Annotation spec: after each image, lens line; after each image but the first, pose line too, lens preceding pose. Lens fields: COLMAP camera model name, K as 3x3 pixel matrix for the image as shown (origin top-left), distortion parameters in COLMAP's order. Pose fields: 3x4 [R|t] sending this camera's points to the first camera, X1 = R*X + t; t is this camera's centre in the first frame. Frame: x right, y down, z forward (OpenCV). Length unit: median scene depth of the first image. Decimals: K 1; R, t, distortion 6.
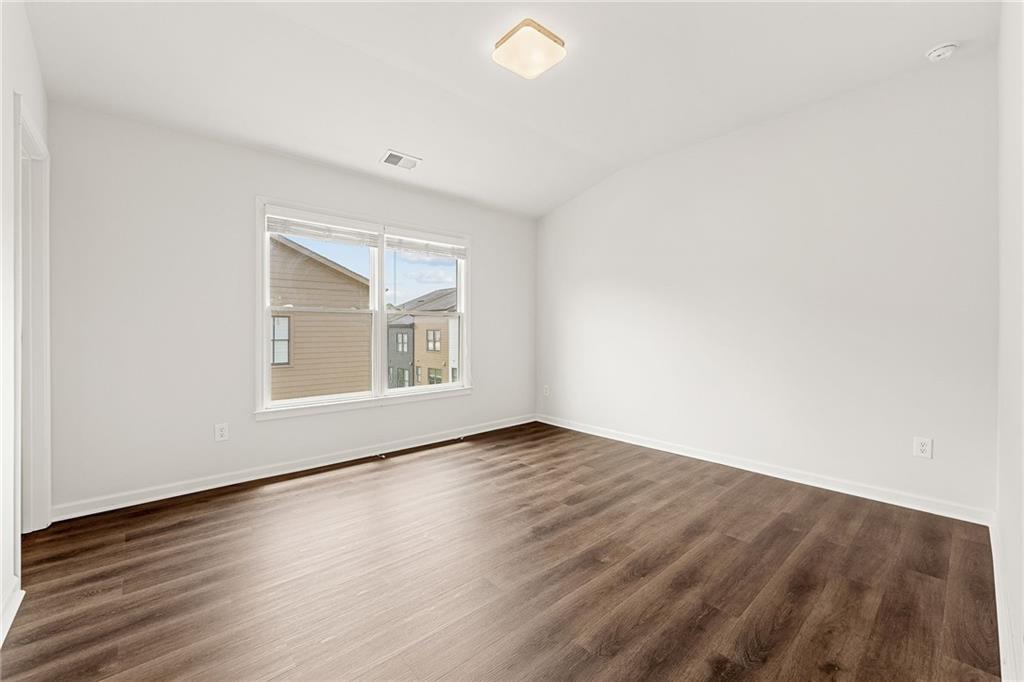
lens RADIAL K [[413.3, 0, 513.7], [0, 413.3, 338.0], [0, 0, 1]] dist [0.001014, 0.000147]
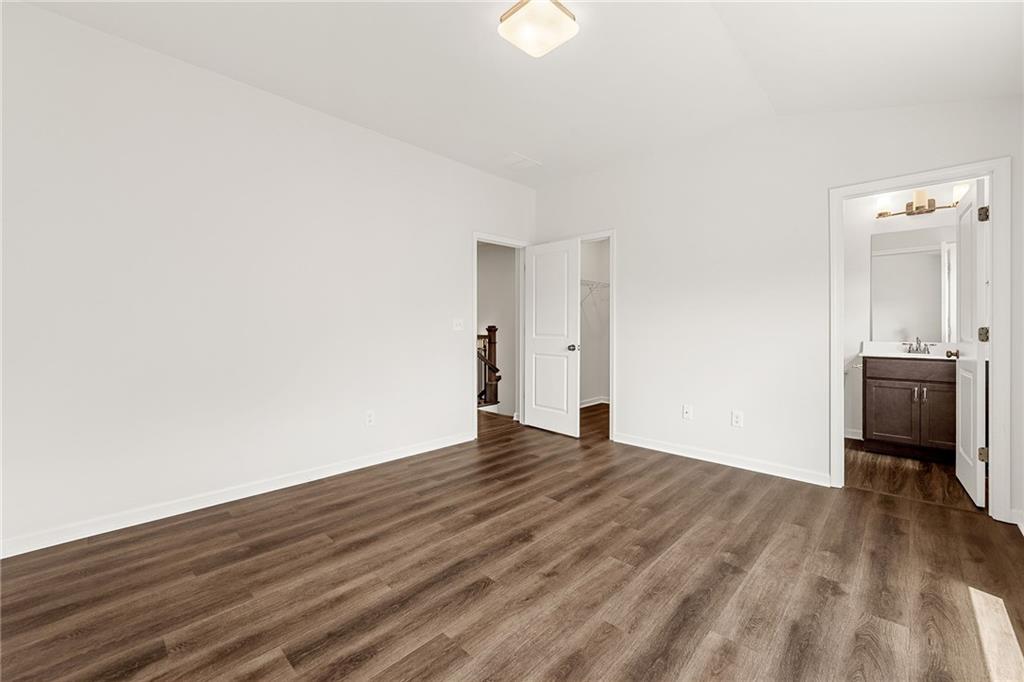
lens RADIAL K [[413.3, 0, 513.7], [0, 413.3, 338.0], [0, 0, 1]] dist [0.001014, 0.000147]
pose [[-0.997040, -0.001817, -0.076857, 0.154785], [-0.005086, 0.999089, 0.042361, -0.037303], [0.076710, 0.042627, -0.996142, 1.831780]]
